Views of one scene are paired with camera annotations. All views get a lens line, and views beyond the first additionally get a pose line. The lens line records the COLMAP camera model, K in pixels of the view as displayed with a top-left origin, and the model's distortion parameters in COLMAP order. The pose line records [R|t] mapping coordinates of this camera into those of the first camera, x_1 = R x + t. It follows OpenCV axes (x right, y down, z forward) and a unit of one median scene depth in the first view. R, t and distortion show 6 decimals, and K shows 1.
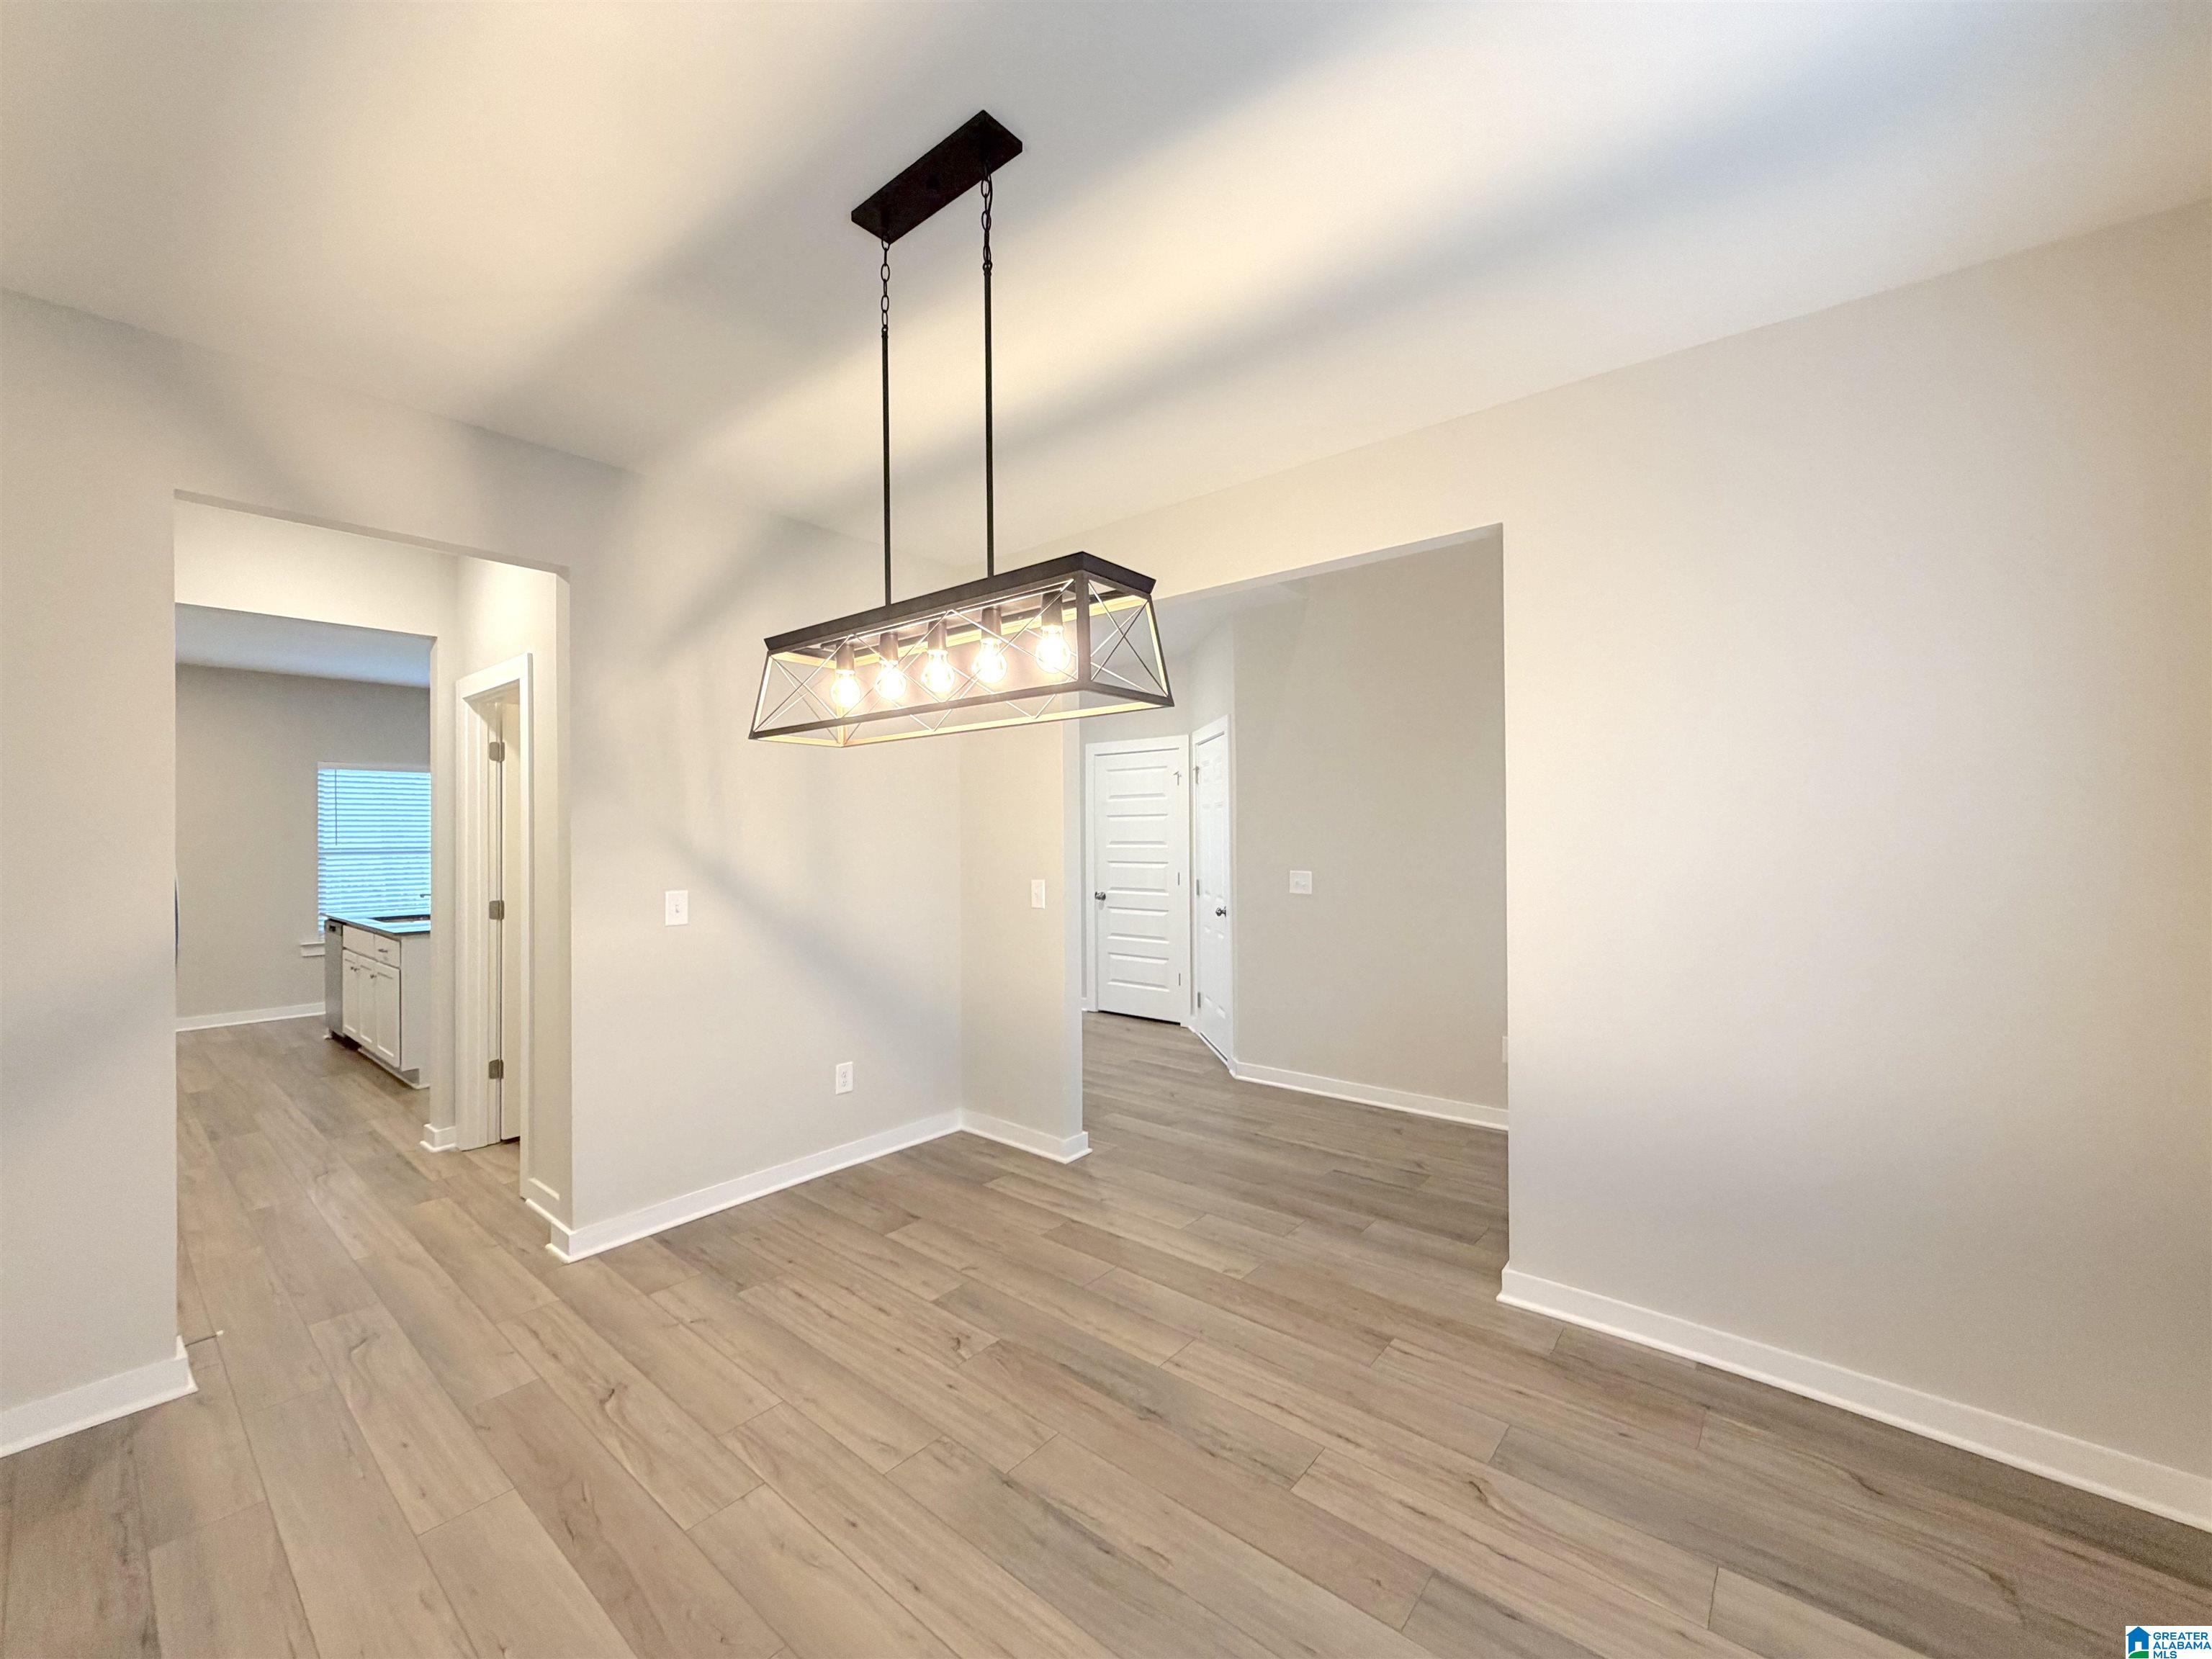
lens RADIAL K [[895.6, 0, 1106.0], [0, 895.6, 829.5], [0, 0, 1]] dist [0.002664, 0.000689]
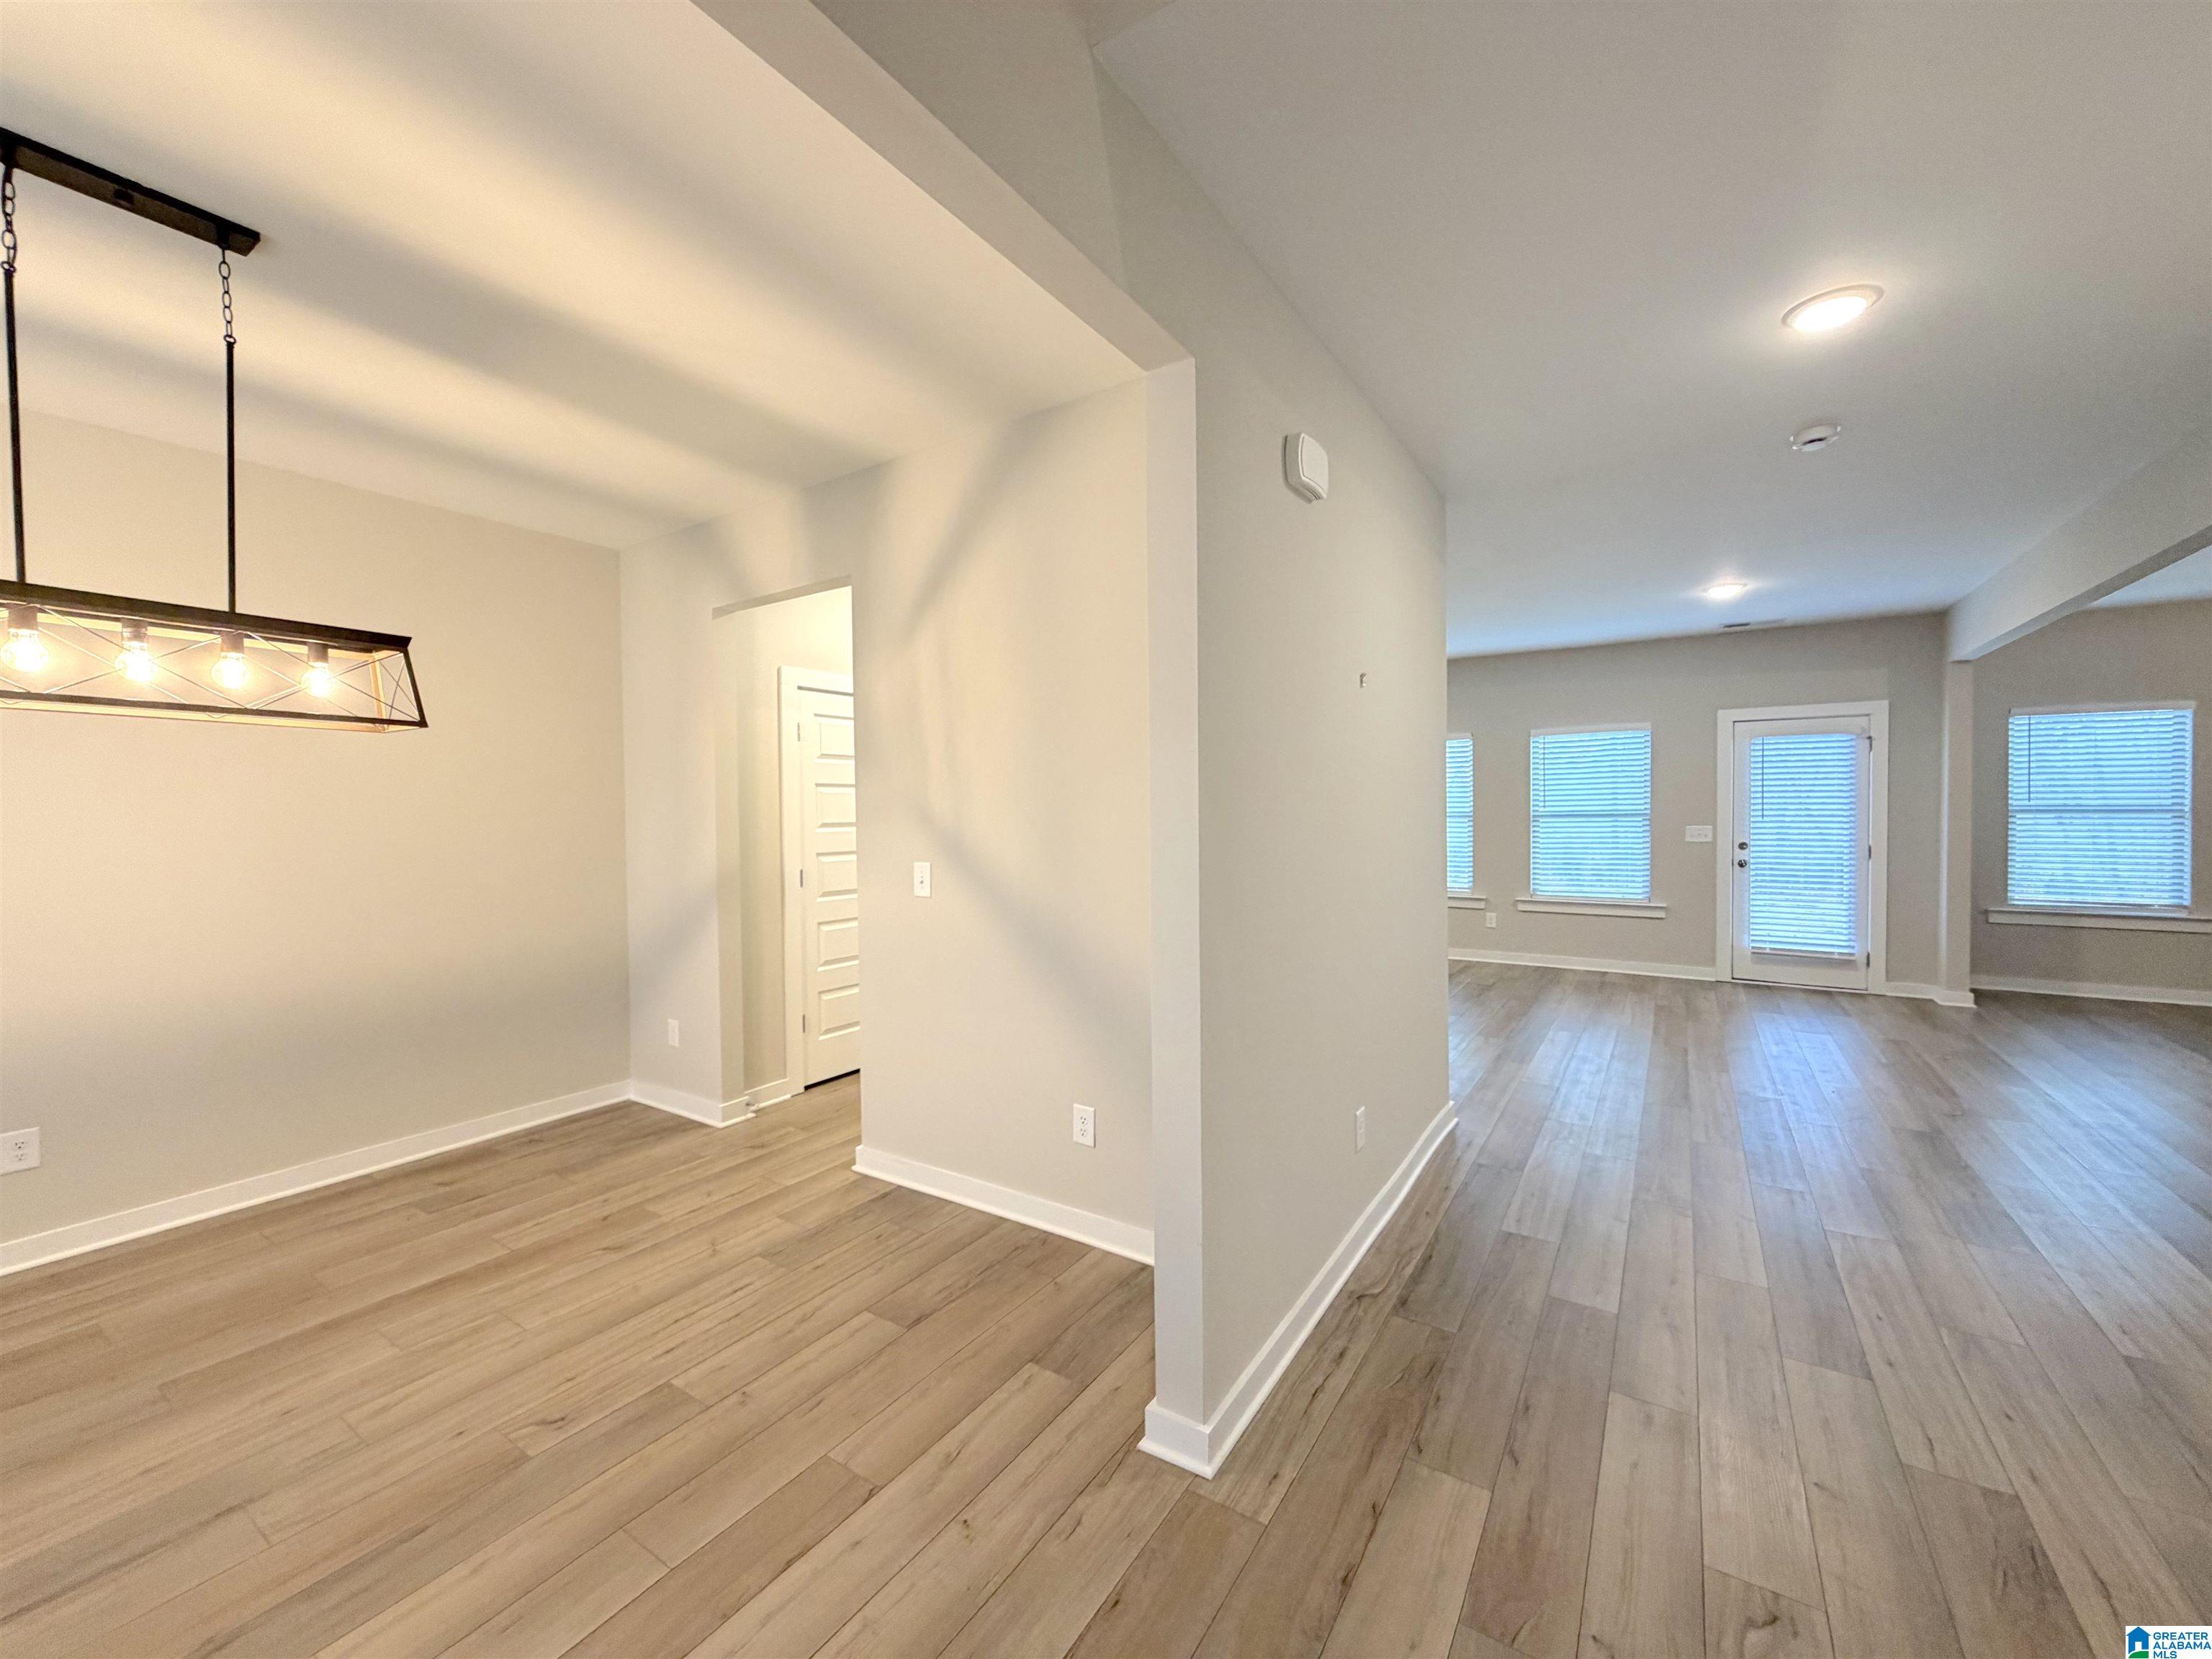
lens RADIAL K [[895.6, 0, 1106.0], [0, 895.6, 829.5], [0, 0, 1]] dist [0.002664, 0.000689]
pose [[0.097916, 0.024601, -0.994891, 0.548598], [0.013750, 0.999566, 0.026069, 0.008670], [0.995100, -0.016232, 0.097535, 1.128697]]
